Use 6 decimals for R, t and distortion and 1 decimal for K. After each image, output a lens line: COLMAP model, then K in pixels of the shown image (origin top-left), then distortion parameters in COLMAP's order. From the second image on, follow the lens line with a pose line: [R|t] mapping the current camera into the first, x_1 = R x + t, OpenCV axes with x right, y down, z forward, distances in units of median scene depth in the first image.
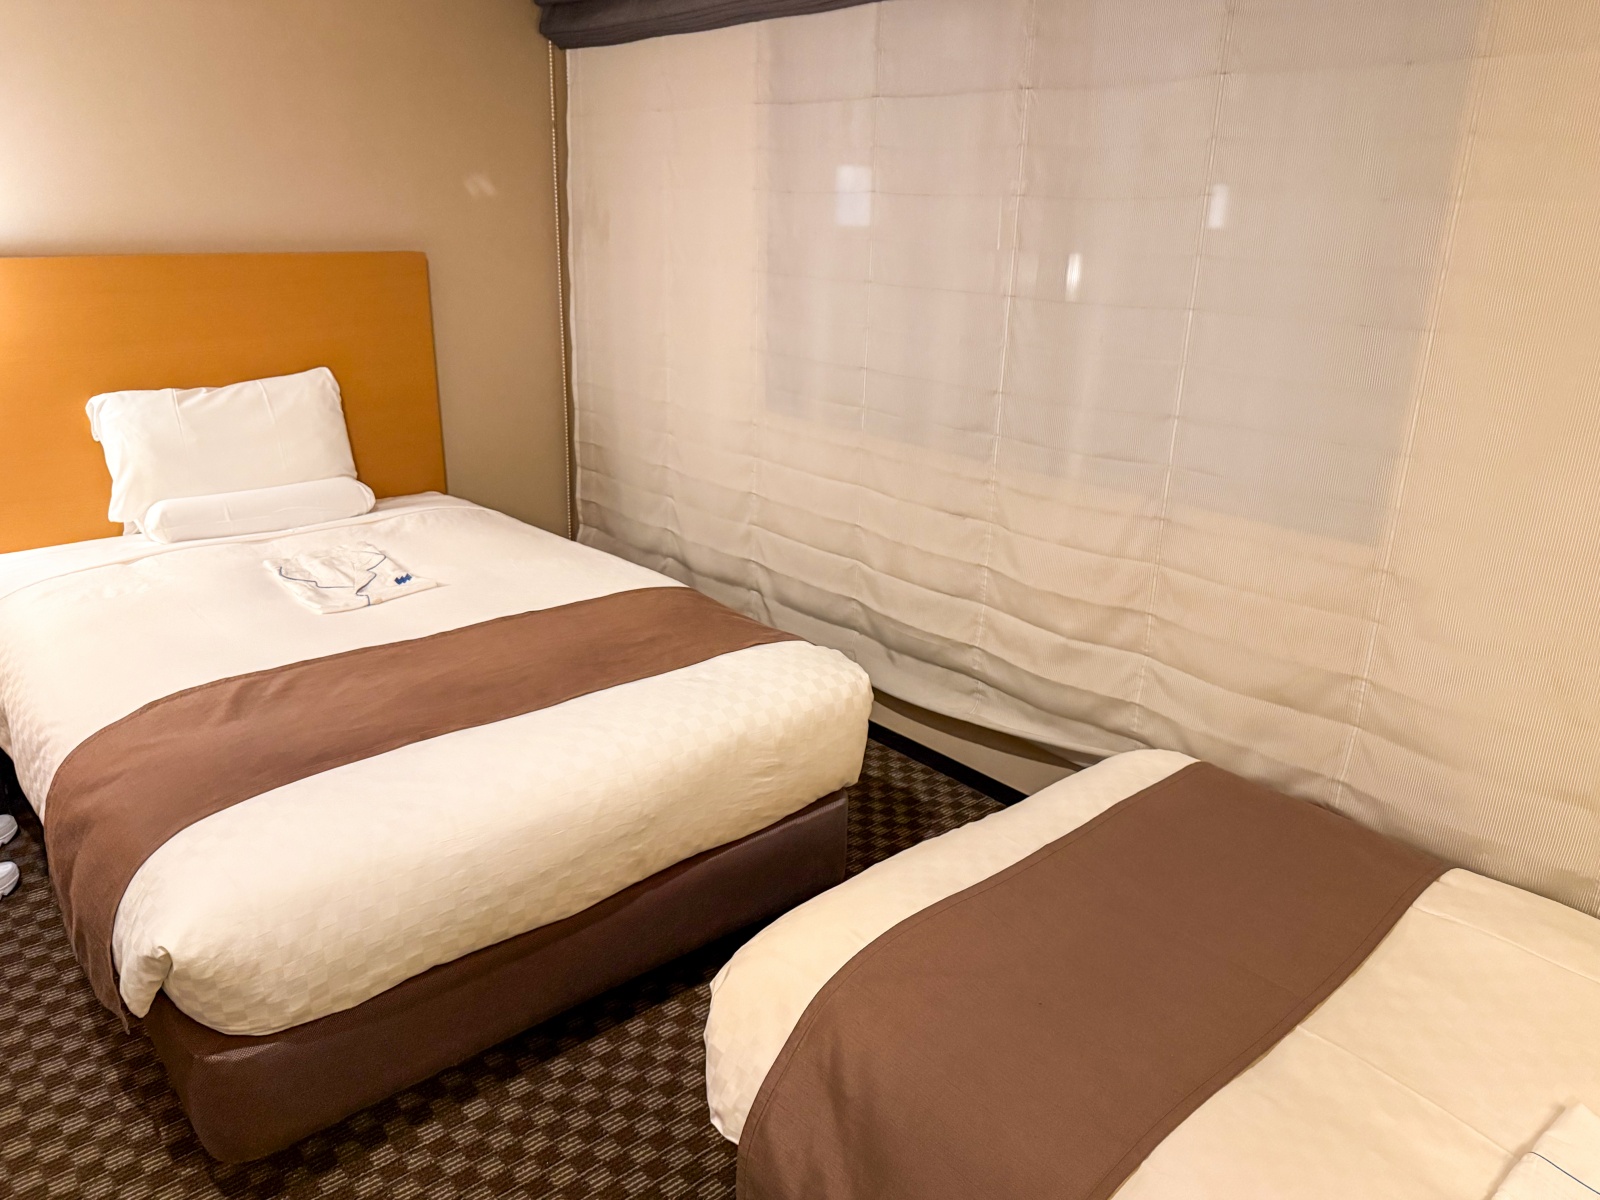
lens RADIAL K [[1174.9, 0, 797.8], [0, 1174.9, 602.6], [0, 0, 1]] dist [0.020163, -0.031597]
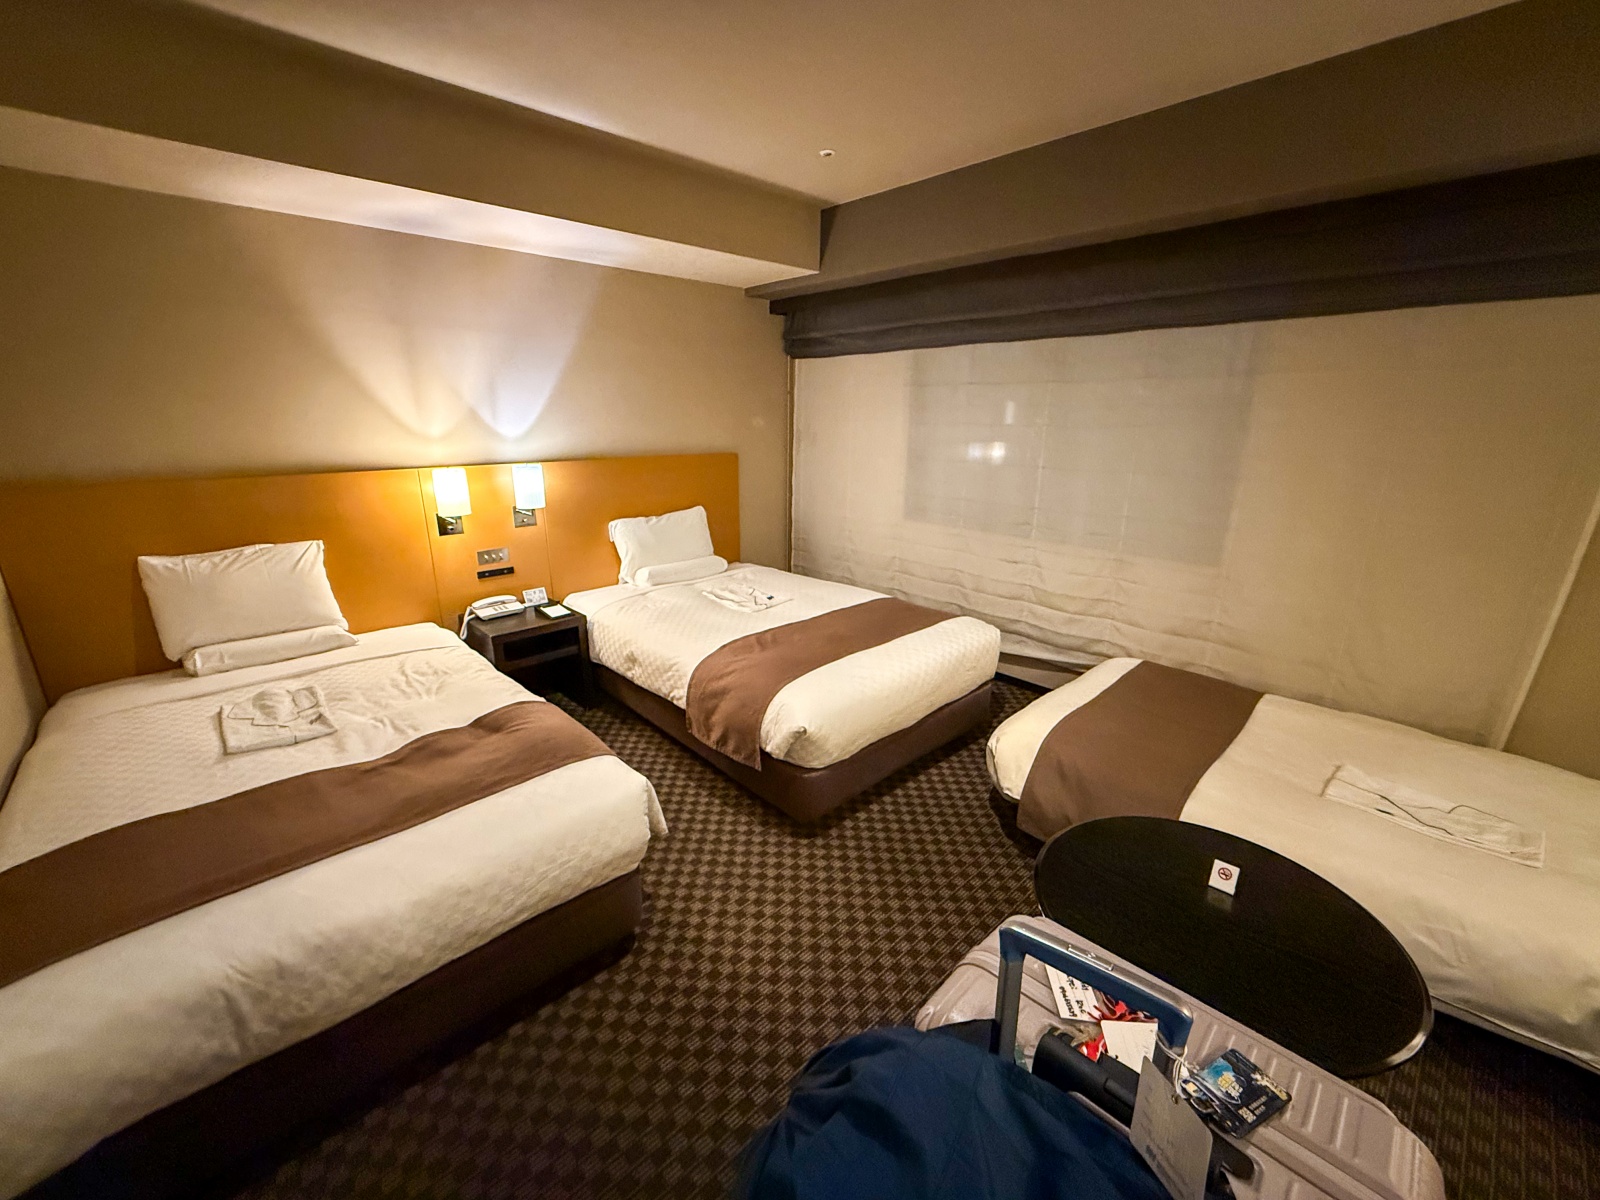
lens RADIAL K [[640.3, 0, 798.8], [0, 640.3, 597.3], [0, 0, 1]] dist [-0.012338, 0.000300]
pose [[0.999468, -0.027501, 0.017523, -0.319502], [0.028301, 0.998486, -0.047162, 0.041112], [-0.016199, 0.047633, 0.998734, -0.238386]]
